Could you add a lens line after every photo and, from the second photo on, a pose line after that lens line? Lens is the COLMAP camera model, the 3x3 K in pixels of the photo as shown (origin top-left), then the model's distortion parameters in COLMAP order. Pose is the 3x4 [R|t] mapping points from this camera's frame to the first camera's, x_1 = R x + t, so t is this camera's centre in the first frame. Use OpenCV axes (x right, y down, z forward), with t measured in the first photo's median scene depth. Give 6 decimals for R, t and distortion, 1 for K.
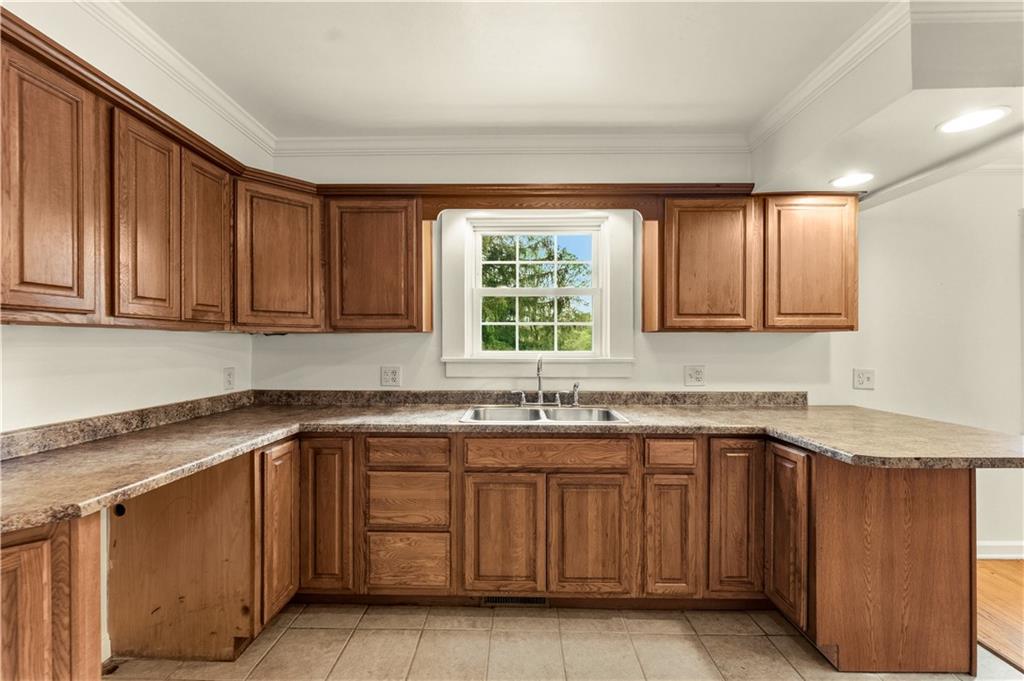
lens RADIAL K [[414.7, 0, 505.1], [0, 414.7, 343.6], [0, 0, 1]] dist [-0.001354, -0.000751]
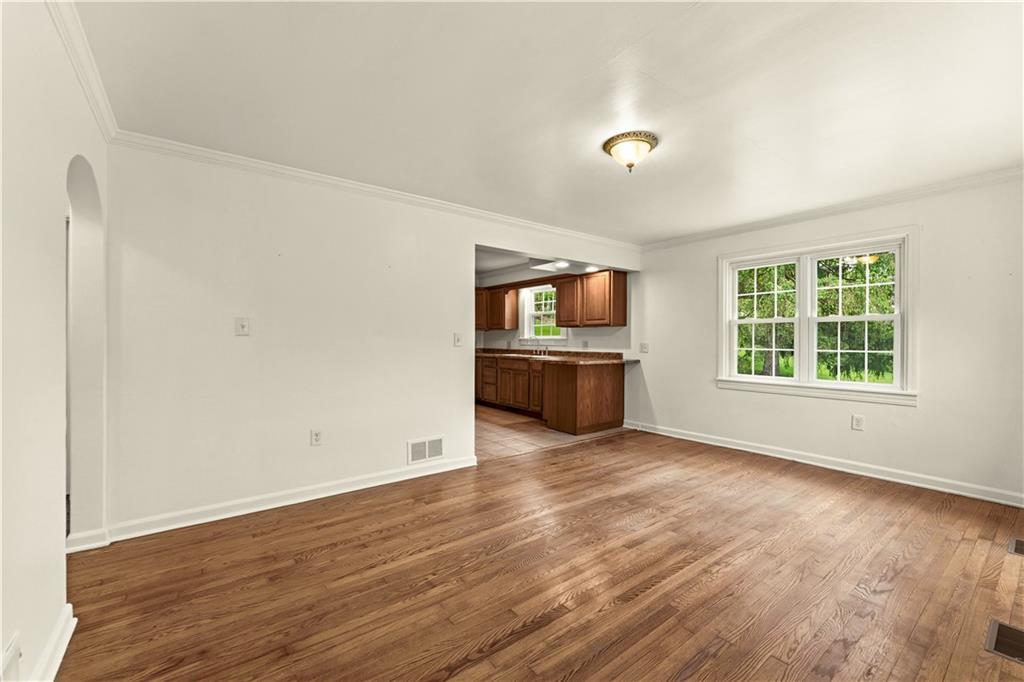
lens RADIAL K [[414.7, 0, 507.3], [0, 414.7, 336.5], [0, 0, 1]] dist [-0.001354, -0.000751]
pose [[0.616157, -0.004845, -0.787609, 2.428950], [-0.001664, 0.999971, -0.007453, 0.052784], [0.787622, 0.005903, 0.616131, -0.997179]]
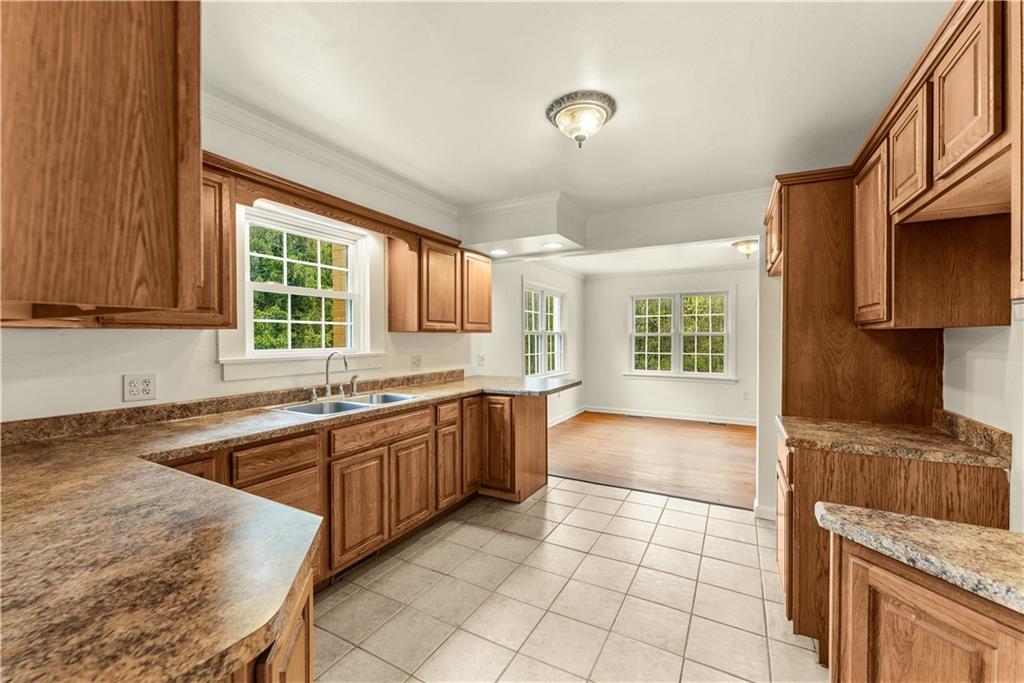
lens RADIAL K [[414.7, 0, 507.5], [0, 414.7, 341.9], [0, 0, 1]] dist [-0.001354, -0.000751]
pose [[0.470582, -0.011393, 0.882283, -0.736762], [0.002528, 0.999930, 0.011564, -0.011375], [-0.882353, -0.003212, 0.470577, 0.079537]]
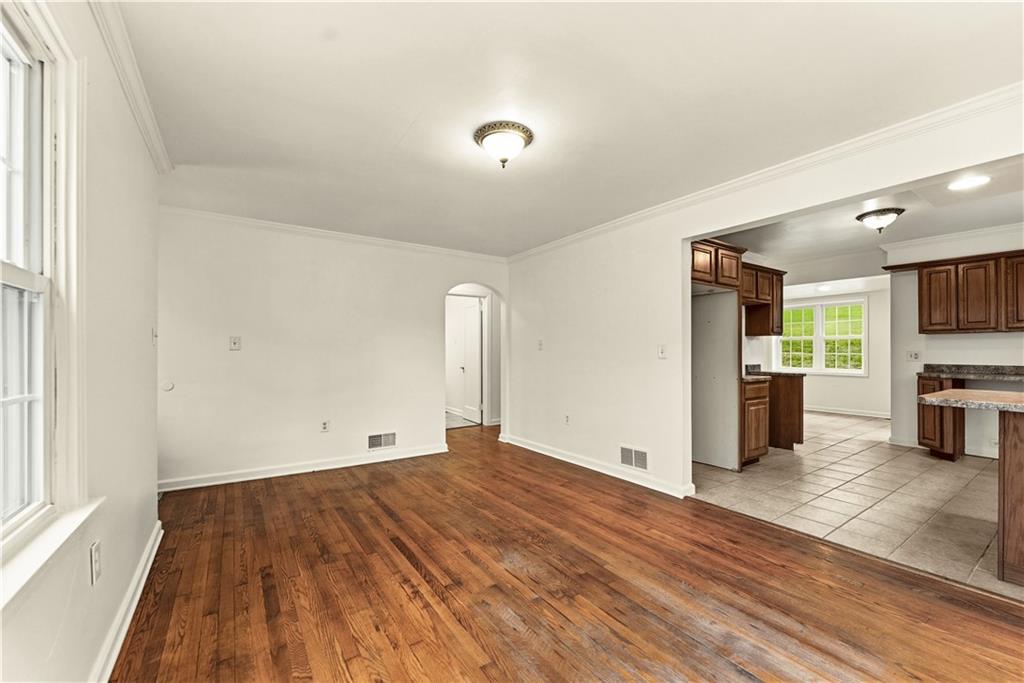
lens RADIAL K [[414.7, 0, 510.3], [0, 414.7, 349.5], [0, 0, 1]] dist [-0.001354, -0.000751]
pose [[-0.816606, -0.000932, -0.577195, 2.313417], [0.002671, 0.999982, -0.005393, 0.057960], [0.577190, -0.005946, -0.816588, 0.862593]]
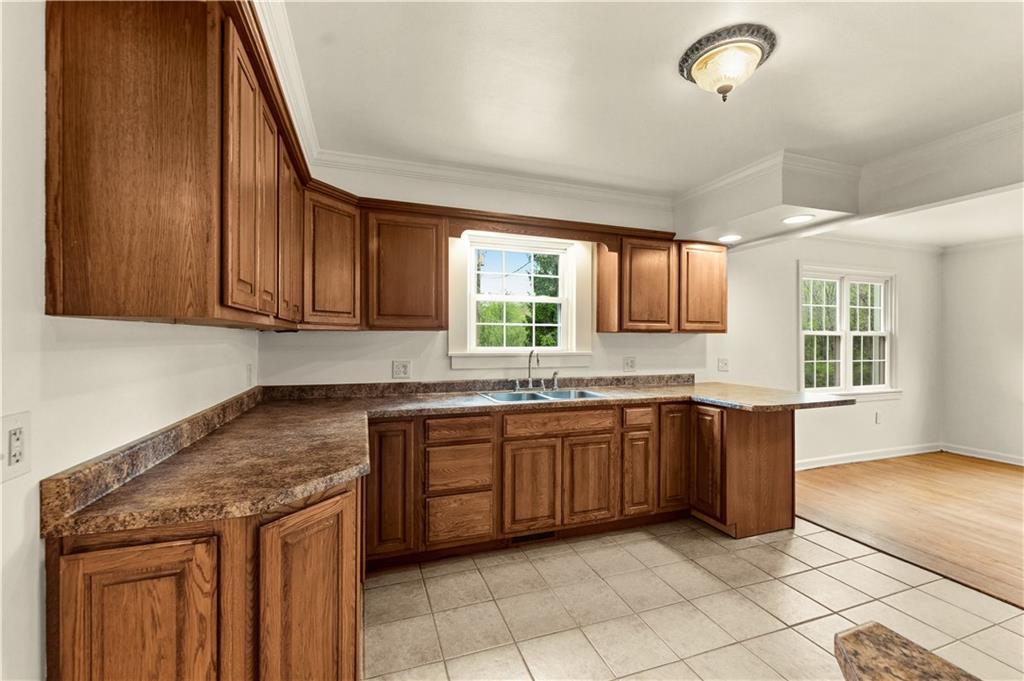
lens RADIAL K [[414.7, 0, 504.2], [0, 414.7, 339.8], [0, 0, 1]] dist [-0.001354, -0.000751]
pose [[0.938912, 0.002543, 0.344149, -0.477053], [-0.003336, 0.999993, 0.001713, -0.005581], [-0.344142, -0.002757, 0.938914, -0.177583]]
